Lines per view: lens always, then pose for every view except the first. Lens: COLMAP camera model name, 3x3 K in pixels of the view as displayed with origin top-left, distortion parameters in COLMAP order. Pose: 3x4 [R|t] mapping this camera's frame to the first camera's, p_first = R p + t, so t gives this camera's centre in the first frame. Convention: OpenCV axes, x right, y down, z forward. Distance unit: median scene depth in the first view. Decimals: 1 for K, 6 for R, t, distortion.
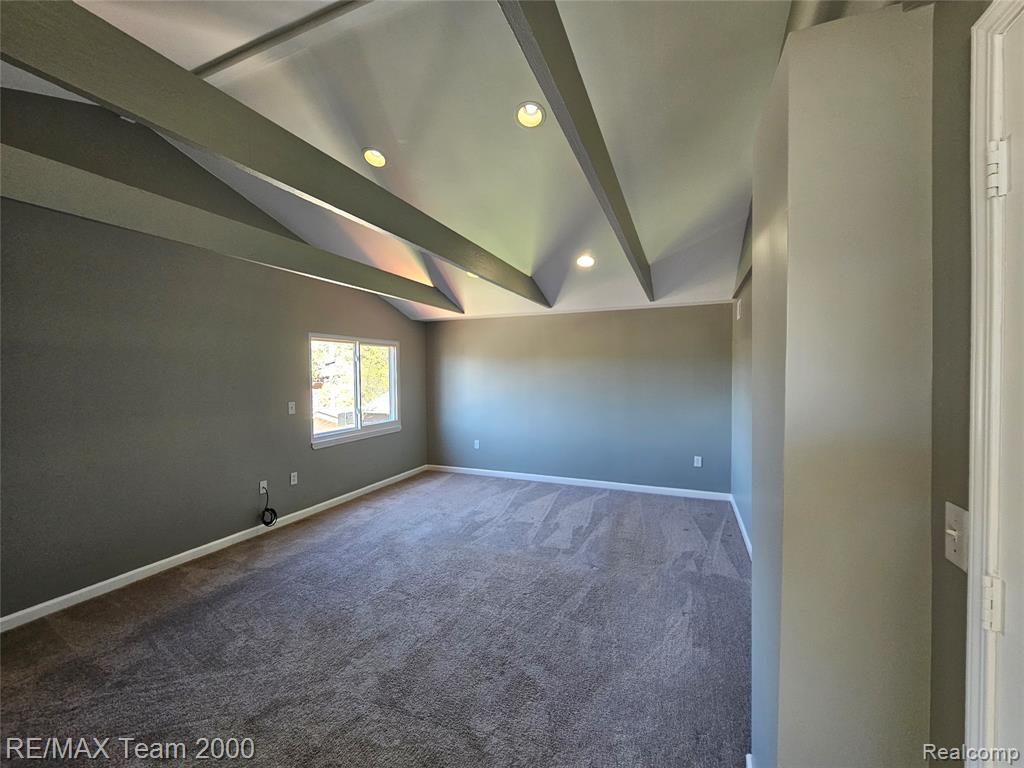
lens RADIAL K [[419.5, 0, 506.9], [0, 419.5, 381.1], [0, 0, 1]] dist [-0.001738, 0.001196]
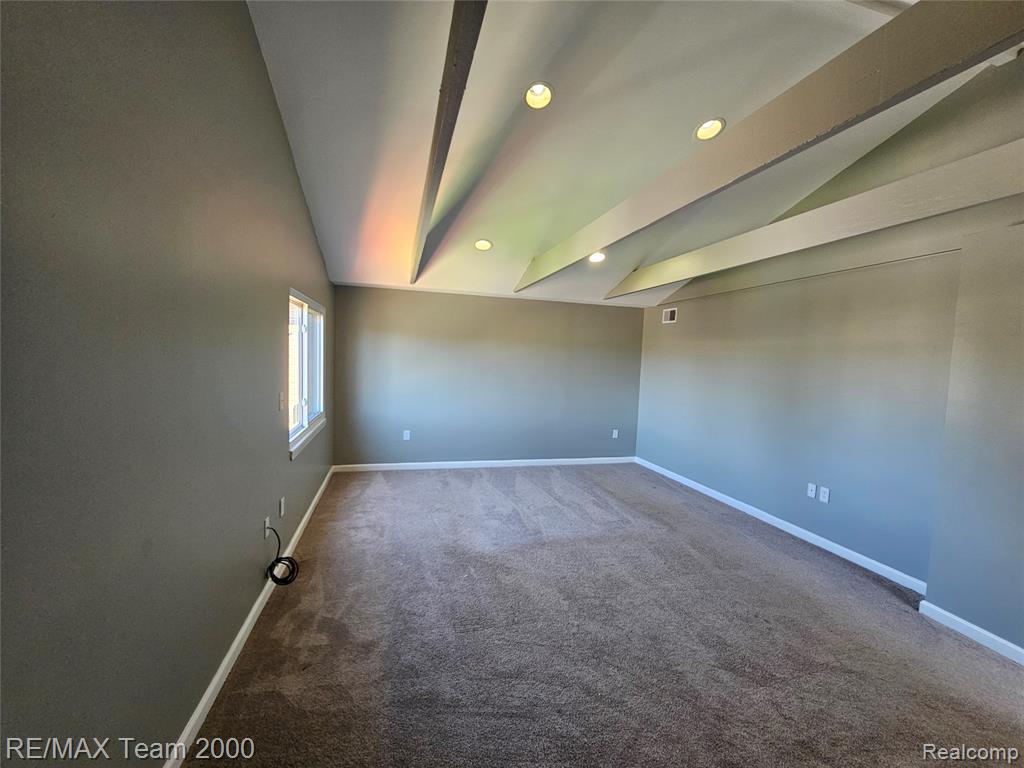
lens RADIAL K [[419.5, 0, 507.5], [0, 419.5, 385.4], [0, 0, 1]] dist [-0.001738, 0.001196]
pose [[0.787883, -0.009209, 0.615757, -0.634343], [-0.028363, 0.998284, 0.051222, -0.005053], [-0.615172, -0.057822, 0.786270, 0.269630]]
